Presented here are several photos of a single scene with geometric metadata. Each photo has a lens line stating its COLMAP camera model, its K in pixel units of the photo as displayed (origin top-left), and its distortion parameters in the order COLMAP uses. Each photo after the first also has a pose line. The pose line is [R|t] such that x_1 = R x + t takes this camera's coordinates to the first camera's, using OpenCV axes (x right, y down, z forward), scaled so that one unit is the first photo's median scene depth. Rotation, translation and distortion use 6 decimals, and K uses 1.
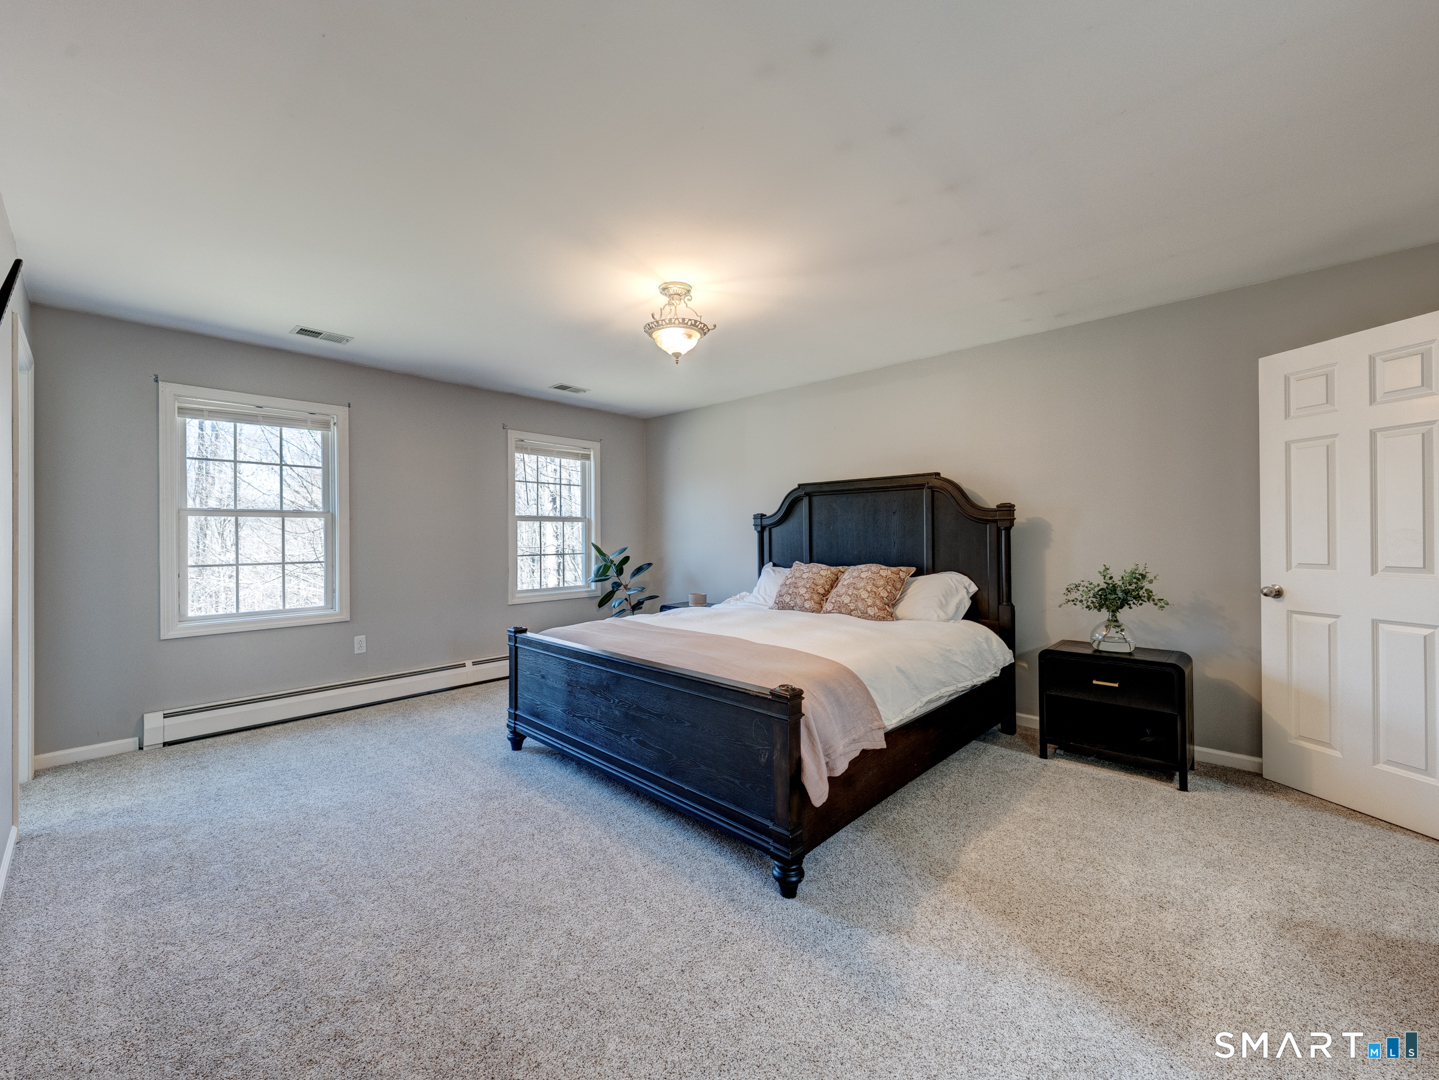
lens RADIAL K [[584.1, 0, 719.5], [0, 584.1, 540.0], [0, 0, 1]] dist [0.000906, 0.000059]
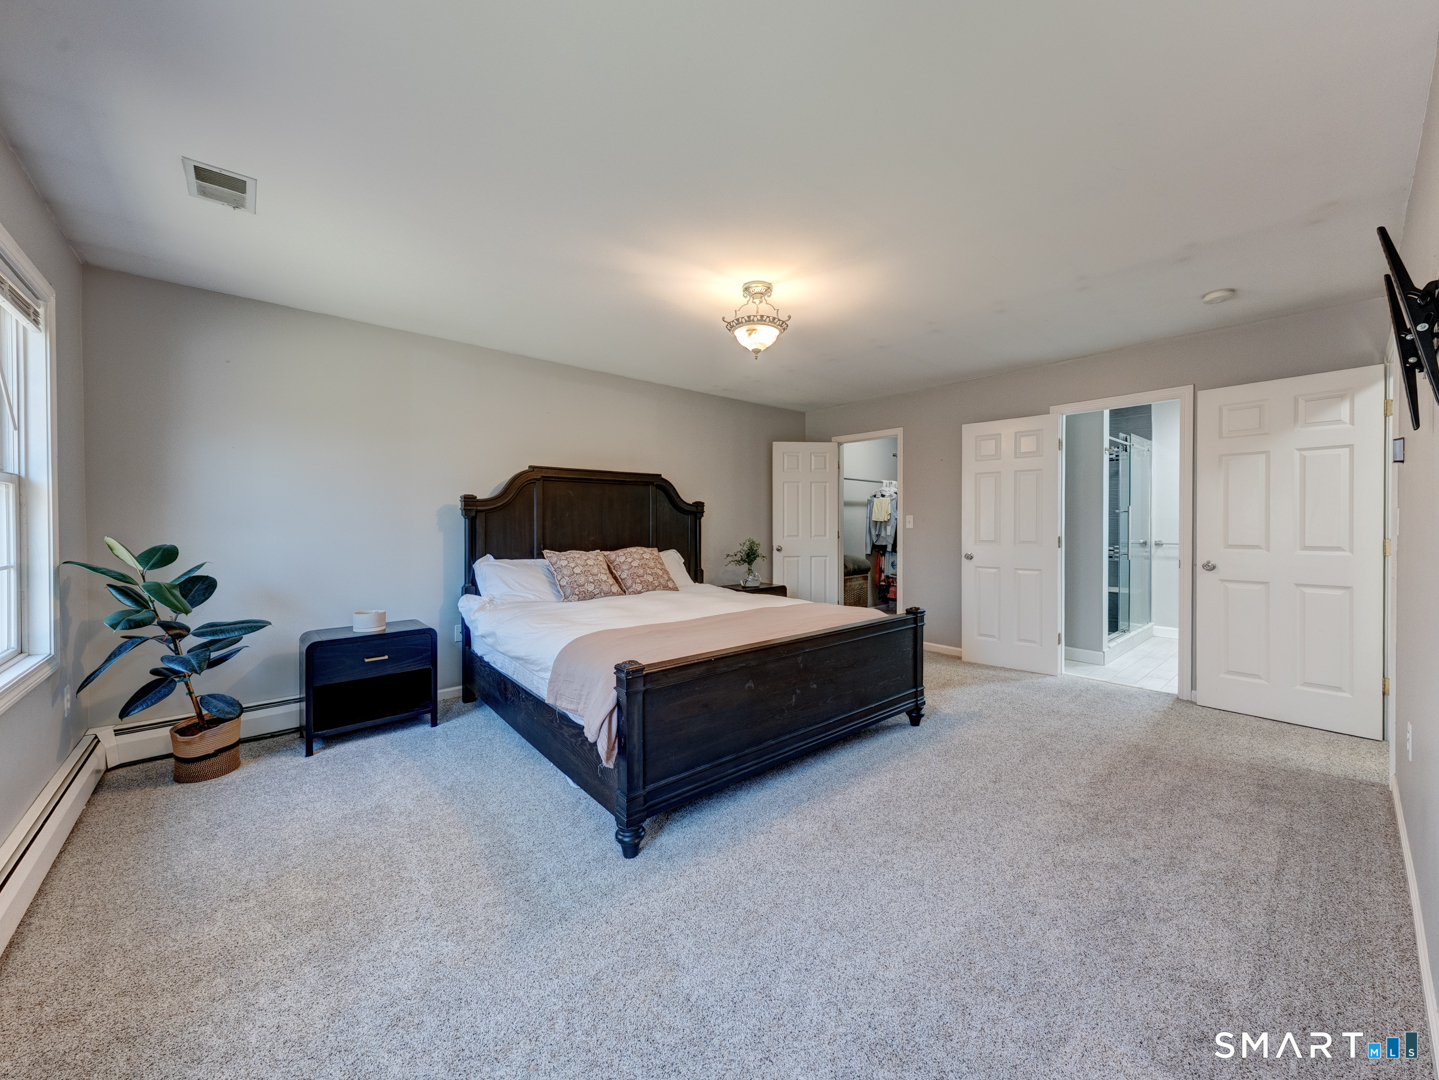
lens RADIAL K [[545.6, 0, 719.5], [0, 545.6, 540.0], [0, 0, 1]] dist [0.000383, -0.000073]
pose [[0.085443, -0.028865, 0.995925, -0.815189], [0.008439, 0.999565, 0.028246, -0.002536], [-0.996307, 0.005991, 0.085649, 0.747519]]
